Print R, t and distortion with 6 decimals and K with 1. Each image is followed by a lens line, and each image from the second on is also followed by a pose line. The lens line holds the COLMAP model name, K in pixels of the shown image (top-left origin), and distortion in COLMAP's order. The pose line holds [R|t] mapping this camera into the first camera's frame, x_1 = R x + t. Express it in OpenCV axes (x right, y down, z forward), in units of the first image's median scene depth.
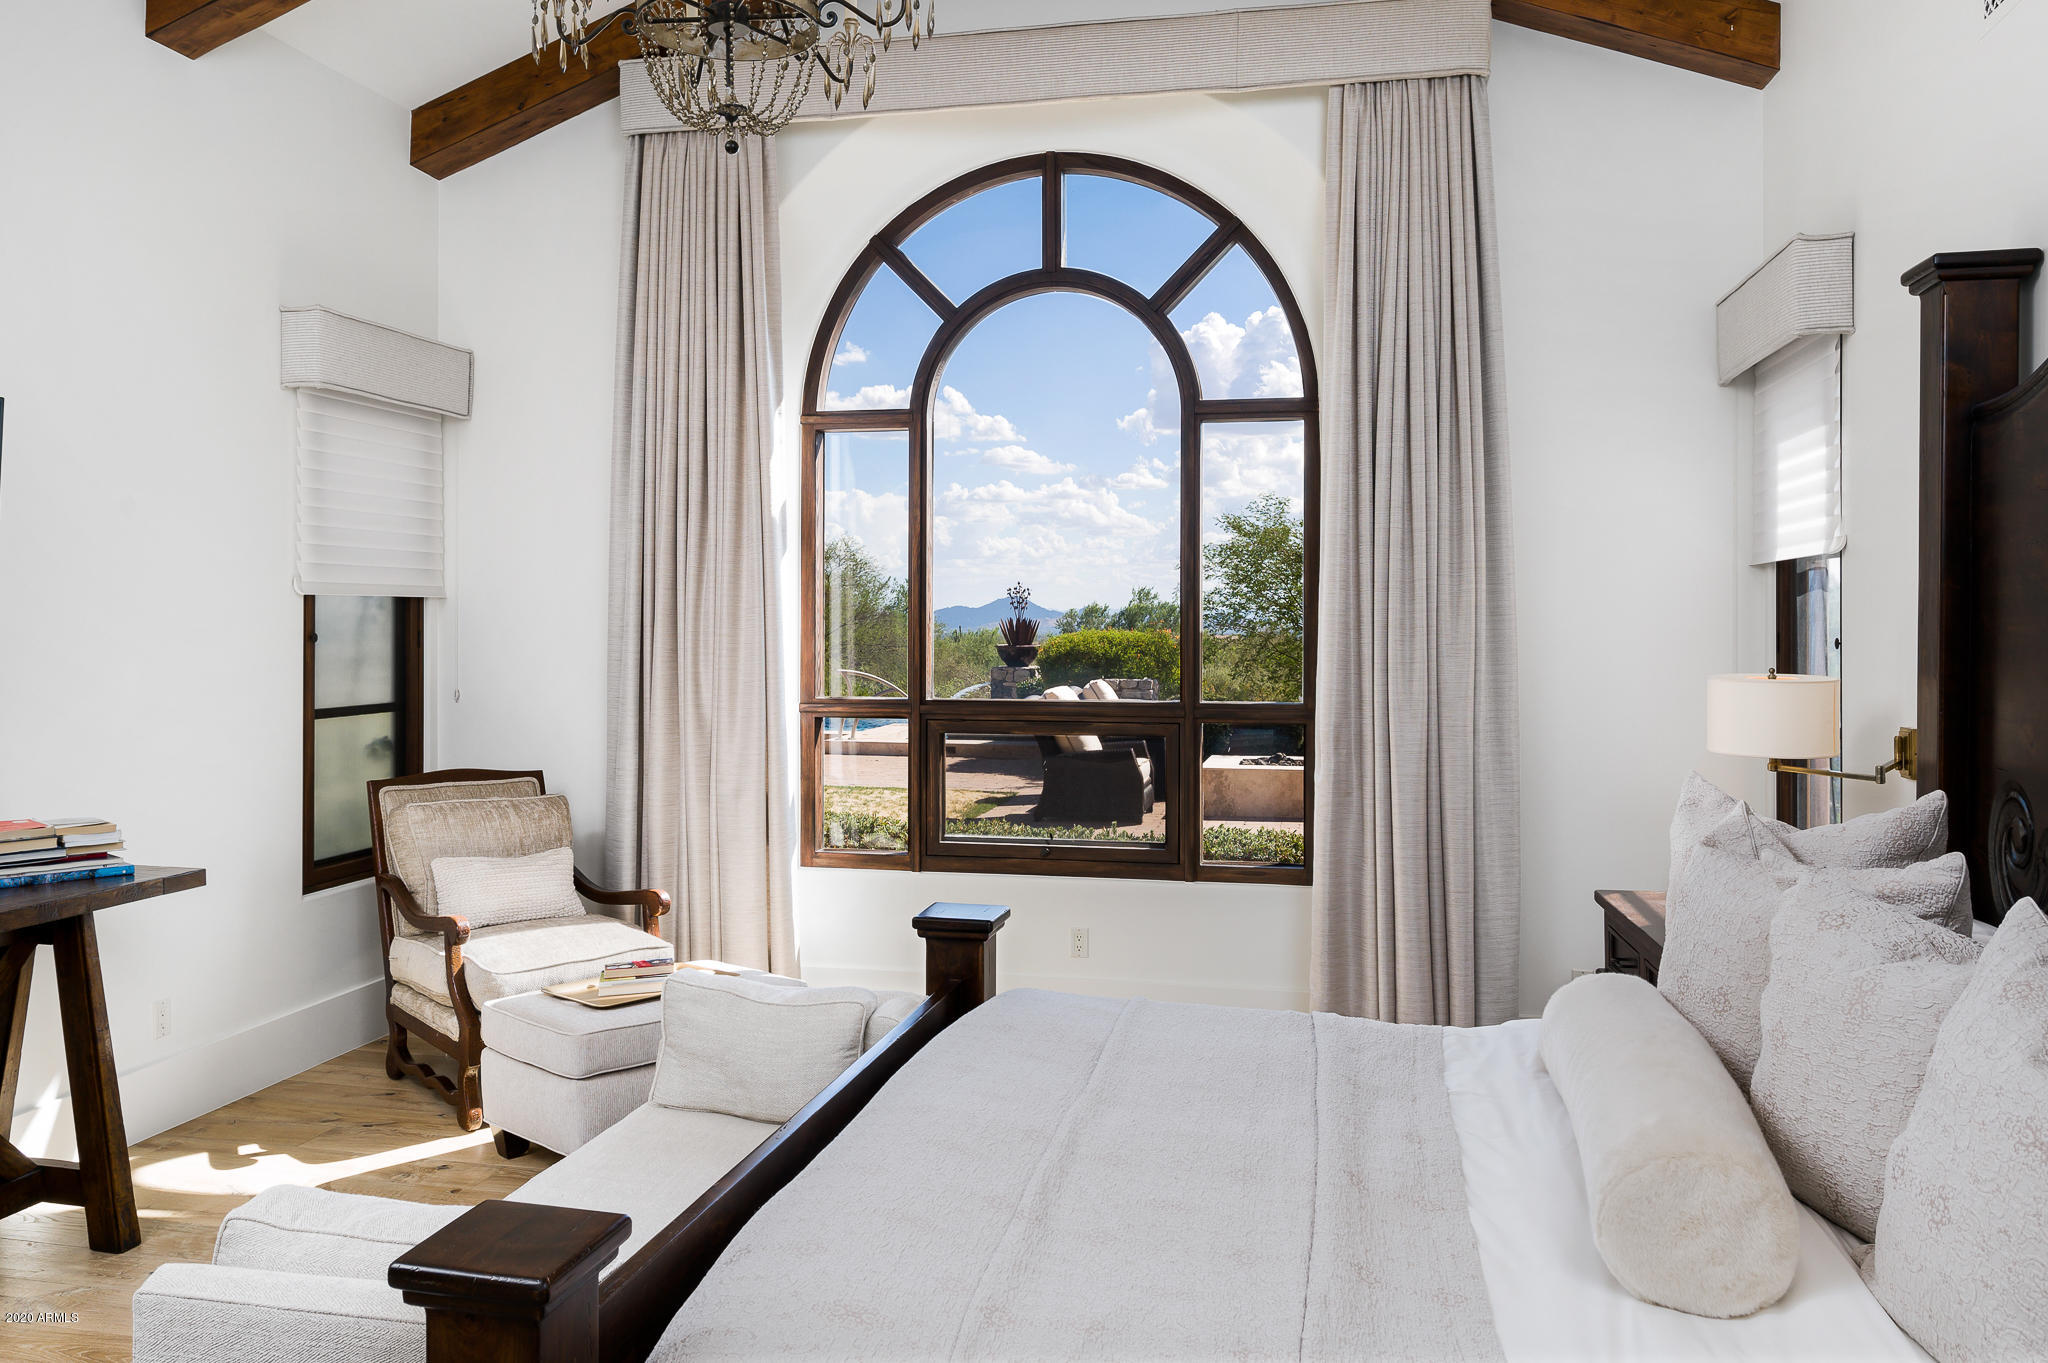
lens RADIAL K [[1526.8, 0, 1025.4], [0, 1526.8, 608.6], [0, 0, 1]] dist [-0.000236, -0.001675]
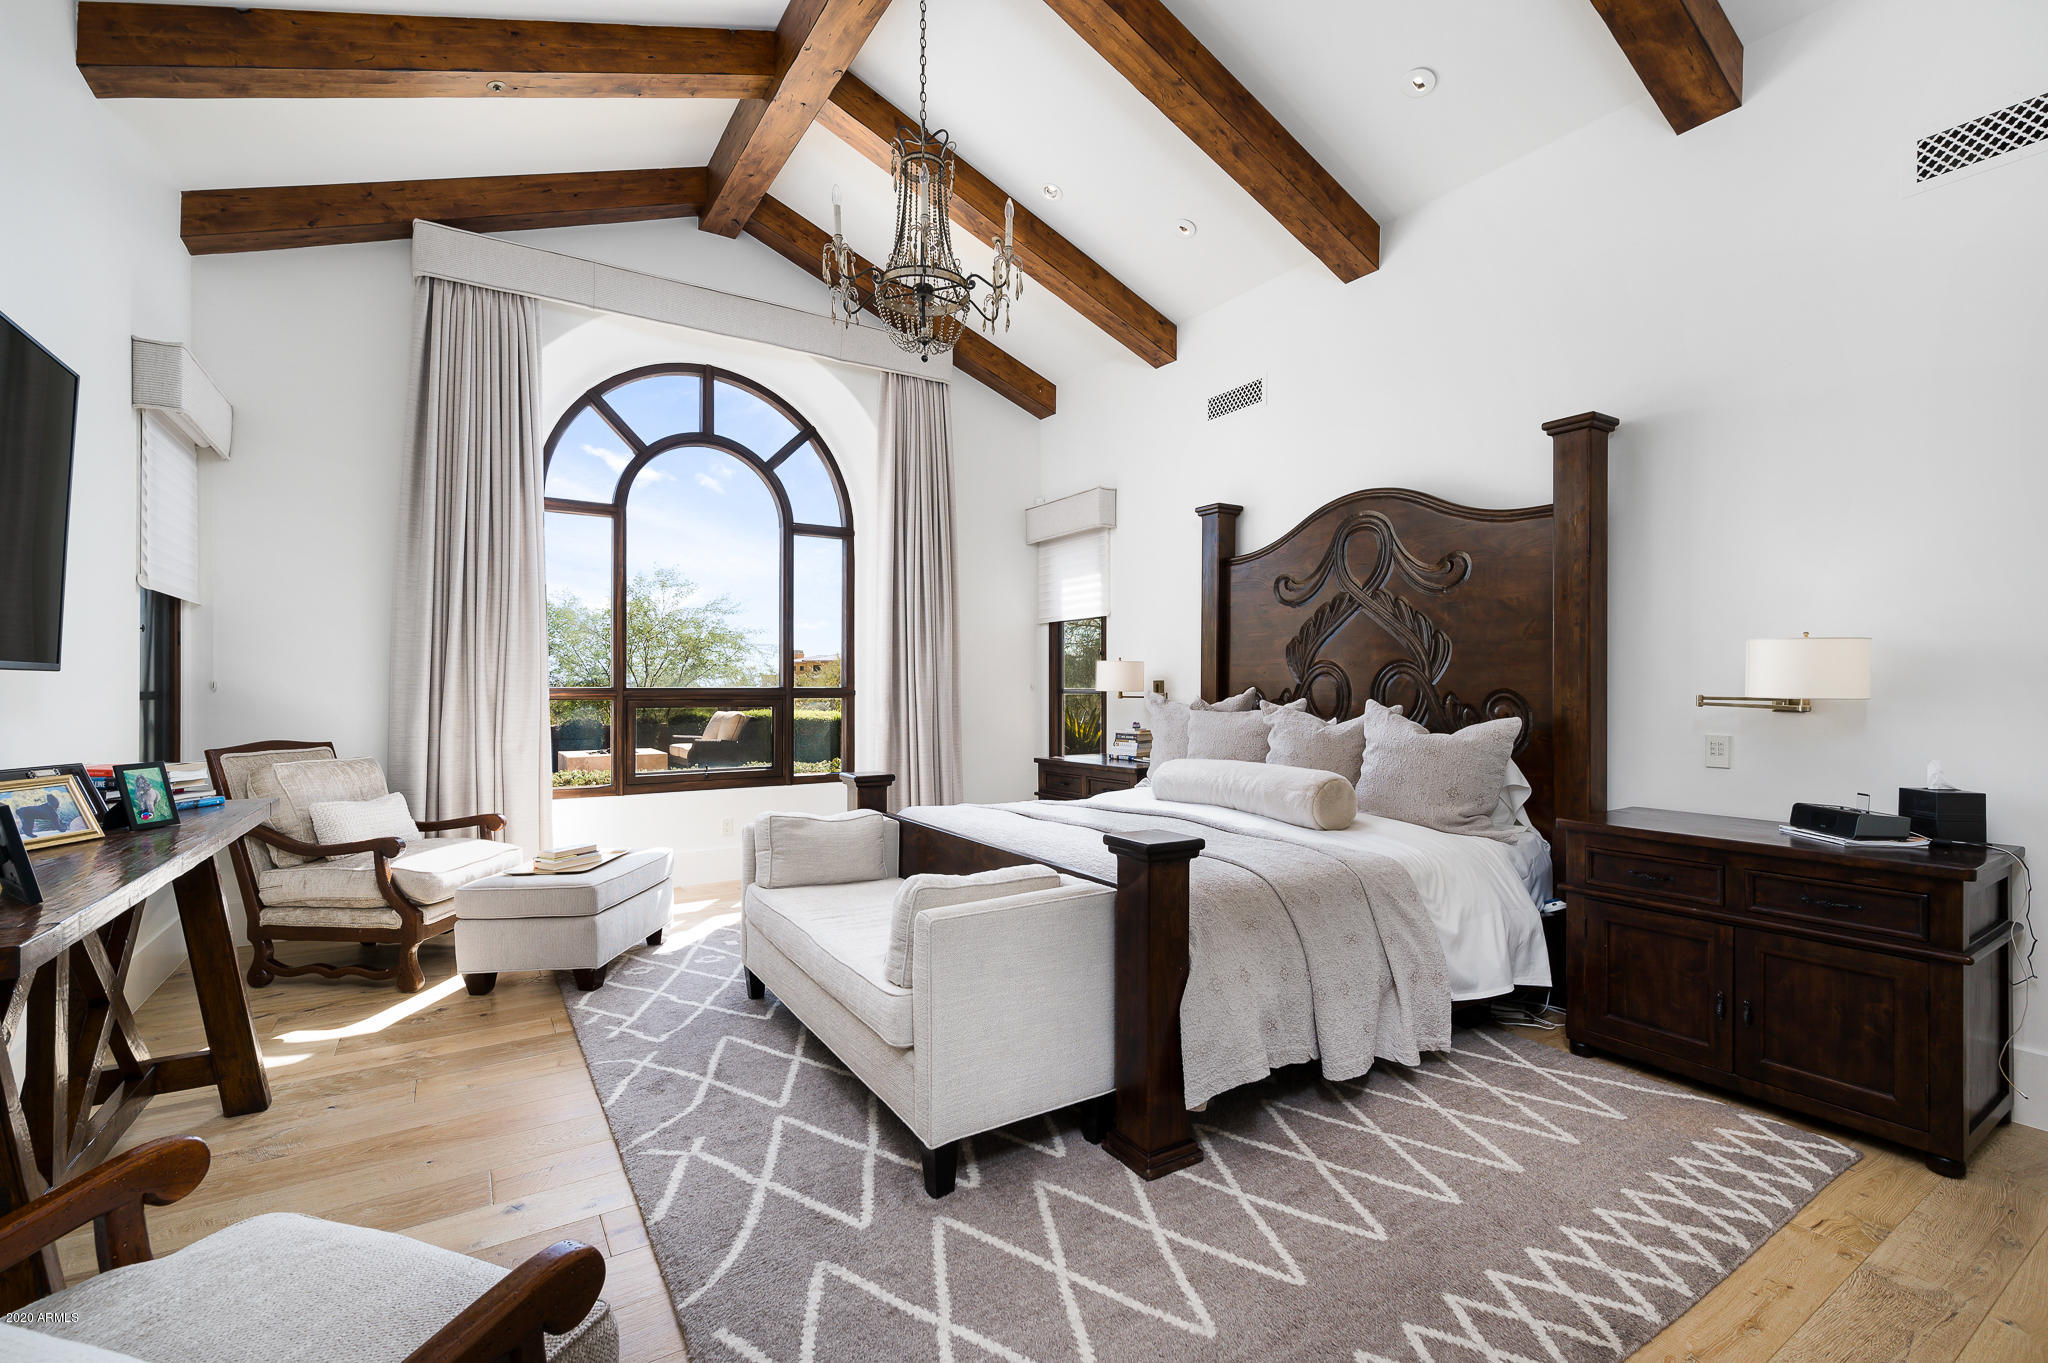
lens RADIAL K [[888.3, 0, 1024.0], [0, 888.3, 681.5], [0, 0, 1]] dist [-0.000135, -0.000258]
pose [[0.707780, 0.002815, 0.706428, -0.438675], [-0.003735, 0.999993, -0.000243, 0.053319], [-0.706423, -0.002467, 0.707785, 0.051932]]
